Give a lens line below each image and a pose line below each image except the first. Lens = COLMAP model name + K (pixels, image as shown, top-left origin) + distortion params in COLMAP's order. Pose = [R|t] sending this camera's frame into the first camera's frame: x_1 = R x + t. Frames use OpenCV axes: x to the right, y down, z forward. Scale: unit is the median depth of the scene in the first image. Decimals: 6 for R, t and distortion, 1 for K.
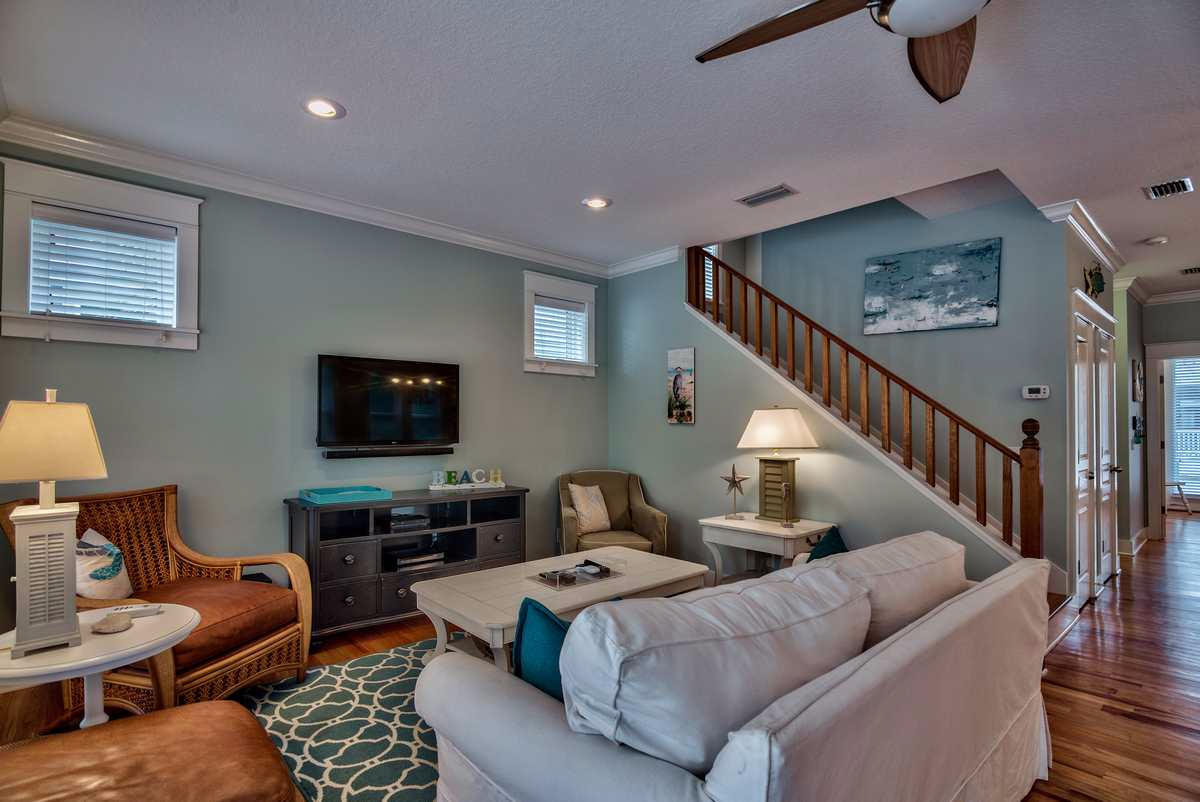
lens RADIAL K [[594.3, 0, 605.2], [0, 594.3, 410.7], [0, 0, 1]] dist [-0.001096, -0.002535]
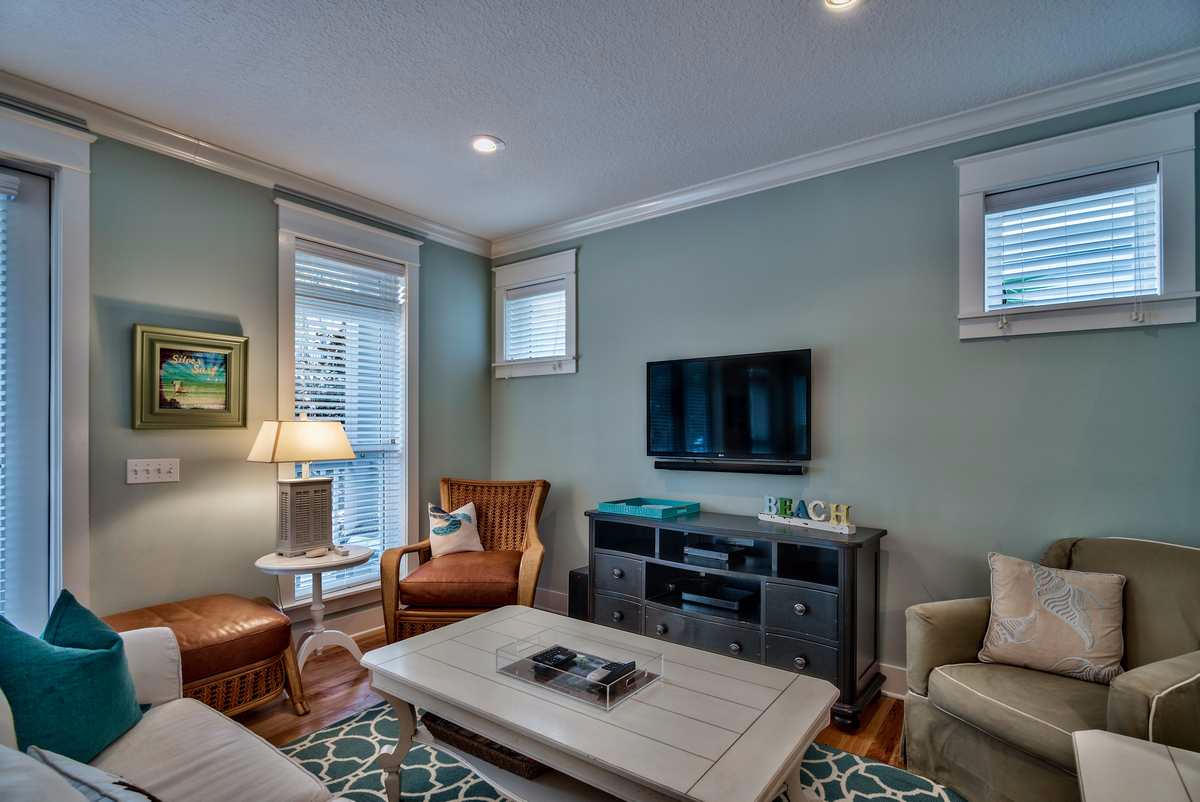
lens RADIAL K [[594.3, 0, 599.6], [0, 594.3, 424.7], [0, 0, 1]] dist [-0.001096, -0.002535]
pose [[0.176756, -0.018760, -0.984076, 0.411782], [0.017602, 0.999719, -0.015897, 0.019949], [0.984097, -0.014512, 0.177036, 0.650712]]
